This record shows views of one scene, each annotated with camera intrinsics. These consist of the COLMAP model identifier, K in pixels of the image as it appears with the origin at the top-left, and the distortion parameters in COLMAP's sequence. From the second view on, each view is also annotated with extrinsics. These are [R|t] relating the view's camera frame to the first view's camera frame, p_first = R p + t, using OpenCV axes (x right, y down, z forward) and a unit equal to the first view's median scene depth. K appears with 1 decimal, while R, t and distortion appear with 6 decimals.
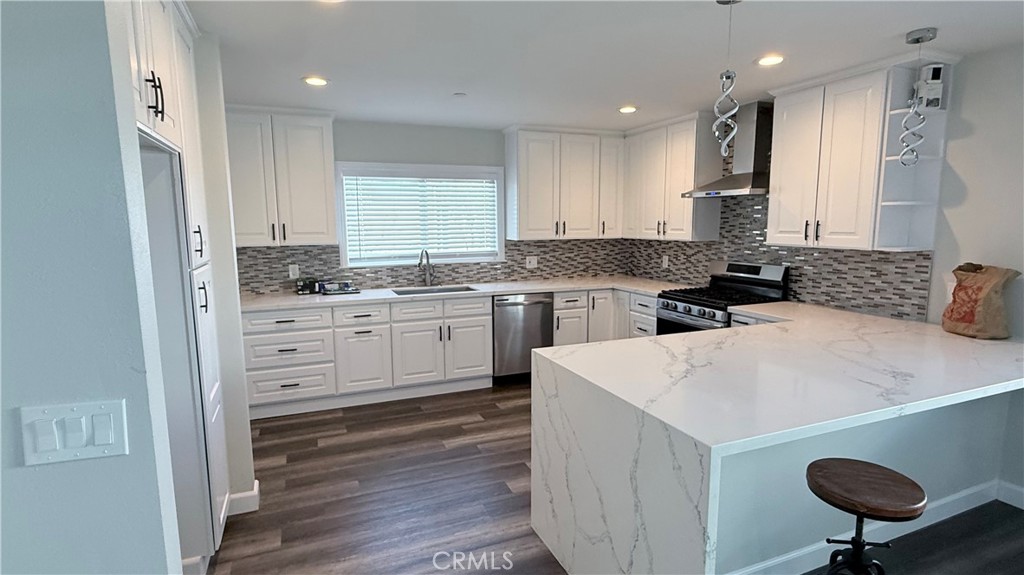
lens RADIAL K [[510.8, 0, 512.0], [0, 510.8, 287.5], [0, 0, 1]] dist [0.003397, 0.000429]
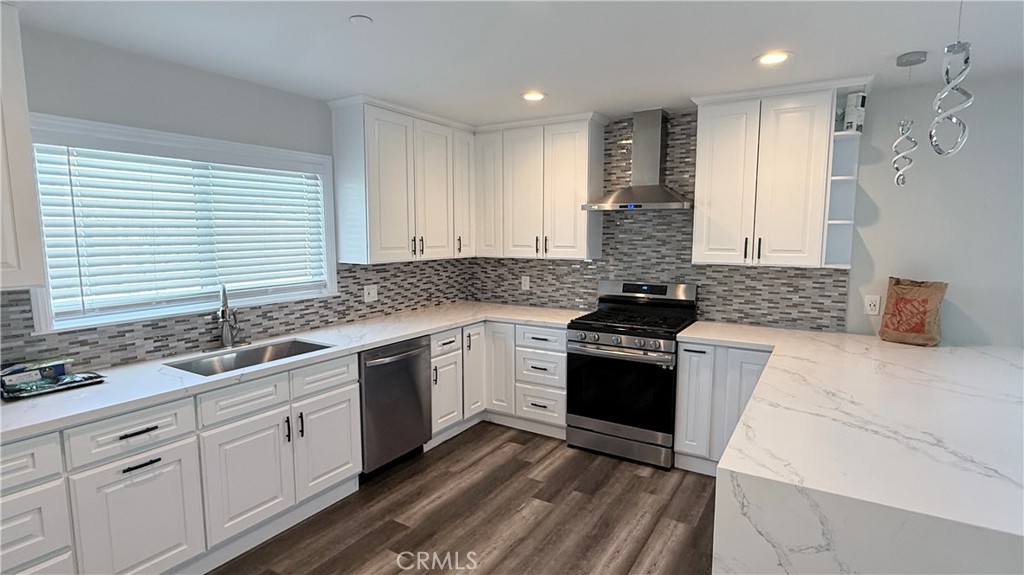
lens RADIAL K [[510.8, 0, 512.0], [0, 510.8, 287.5], [0, 0, 1]] dist [0.003397, 0.000429]
pose [[0.810975, -0.057941, 0.582205, -0.246567], [0.070894, 0.997484, 0.000518, -0.050233], [-0.580770, 0.040855, 0.813042, 0.346065]]
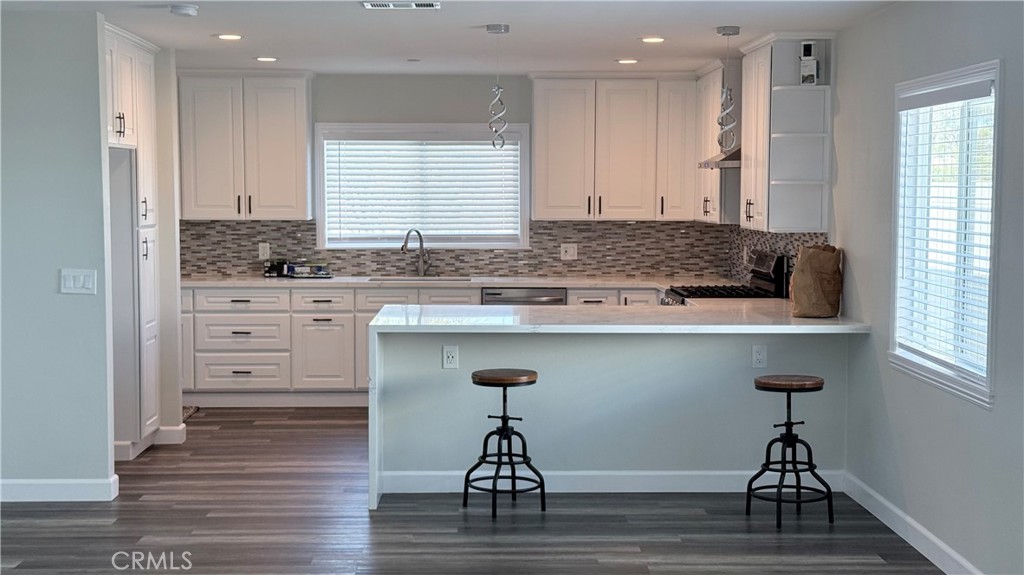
lens RADIAL K [[1426.0, 0, 512.0], [0, 1426.0, 287.5], [0, 0, 1]] dist [0.147157, 0.028496]
pose [[0.933230, 0.033796, -0.357686, 0.782810], [-0.054439, 0.997372, -0.047799, 0.116053], [0.355131, 0.064079, 0.932618, -1.036250]]
